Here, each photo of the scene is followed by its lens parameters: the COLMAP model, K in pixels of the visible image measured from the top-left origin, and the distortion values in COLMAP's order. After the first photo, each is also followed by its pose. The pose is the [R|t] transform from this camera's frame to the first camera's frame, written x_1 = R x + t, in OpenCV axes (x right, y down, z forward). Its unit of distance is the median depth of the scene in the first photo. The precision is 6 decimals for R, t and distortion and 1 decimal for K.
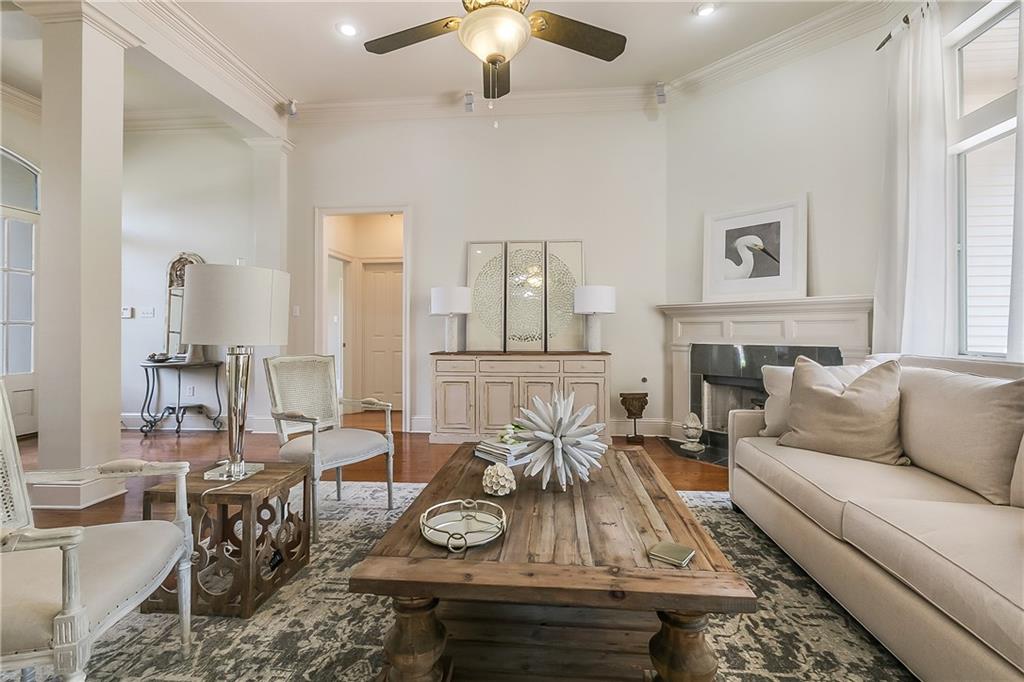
lens RADIAL K [[467.9, 0, 512.2], [0, 467.9, 323.9], [0, 0, 1]] dist [-0.000272, 0.000316]
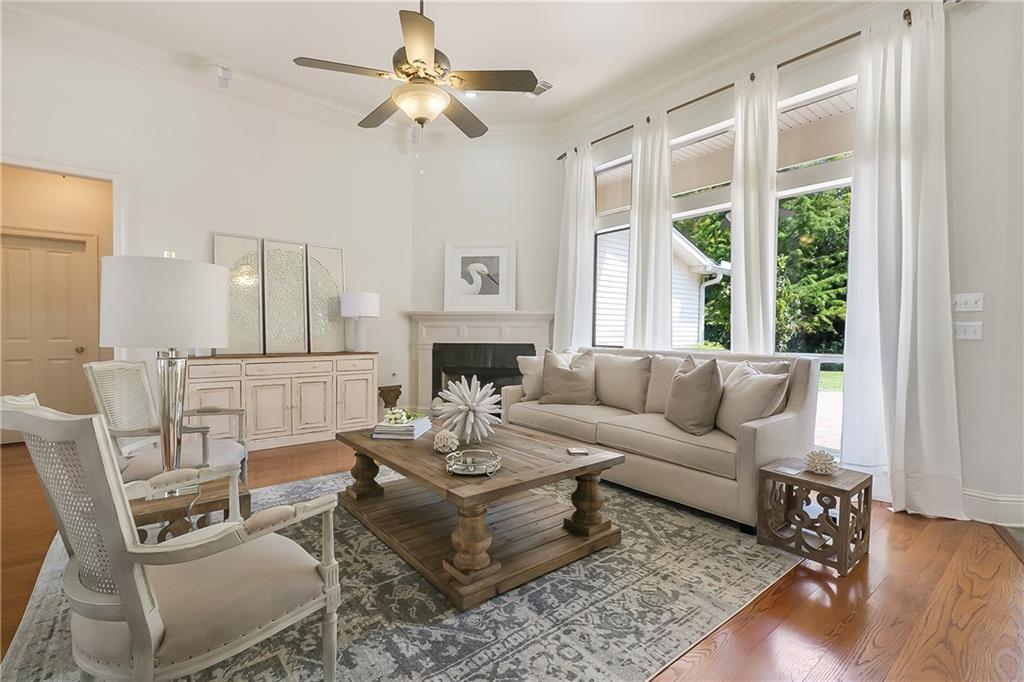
lens RADIAL K [[464.9, 0, 512.0], [0, 464.9, 341.0], [0, 0, 1]] dist [0.001265, 0.000217]
pose [[0.718436, -0.009698, 0.695525, -0.411705], [-0.015036, 0.999453, 0.029467, -0.003972], [-0.695430, -0.031628, 0.717897, -0.056502]]
